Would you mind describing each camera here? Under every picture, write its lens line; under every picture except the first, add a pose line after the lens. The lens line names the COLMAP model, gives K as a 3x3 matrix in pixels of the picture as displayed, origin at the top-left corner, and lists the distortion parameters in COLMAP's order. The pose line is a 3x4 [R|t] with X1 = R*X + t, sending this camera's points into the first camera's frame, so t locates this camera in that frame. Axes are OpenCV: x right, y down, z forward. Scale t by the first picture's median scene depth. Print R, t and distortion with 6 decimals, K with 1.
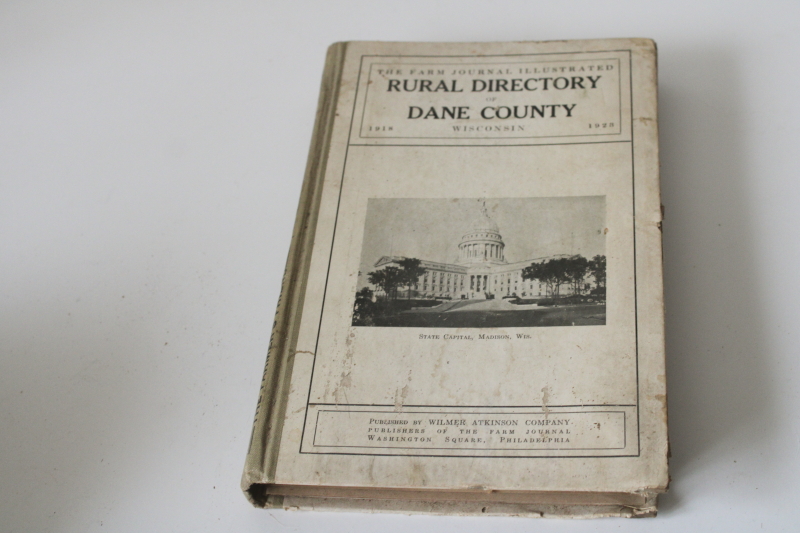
lens RADIAL K [[1316.9, 0, 401.5], [0, 1316.9, 264.9], [0, 0, 1]] dist [-0.063312, 0.000000]
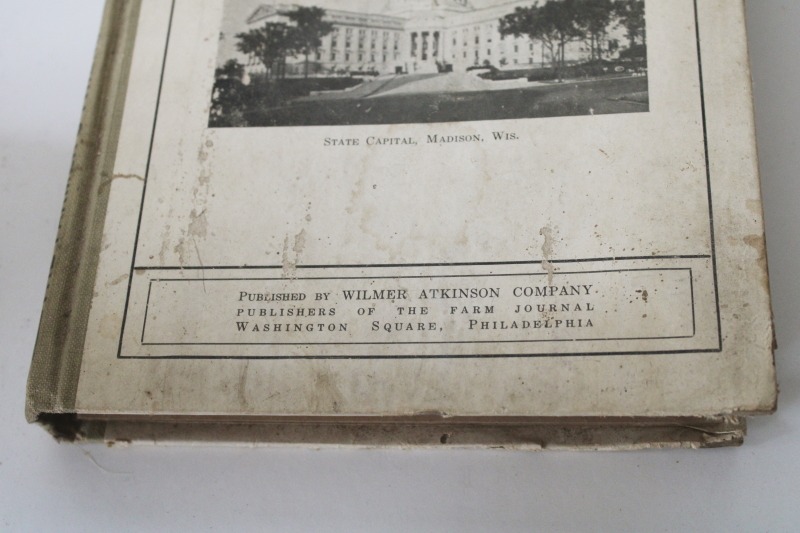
lens RADIAL K [[1316.9, 0, 397.5], [0, 1316.9, 269.7], [0, 0, 1]] dist [-0.063312, 0.000000]
pose [[0.999074, -0.037884, 0.020414, 0.032886], [0.033780, 0.984271, 0.173406, 0.010978], [-0.026662, -0.172556, 0.984639, 0.437355]]
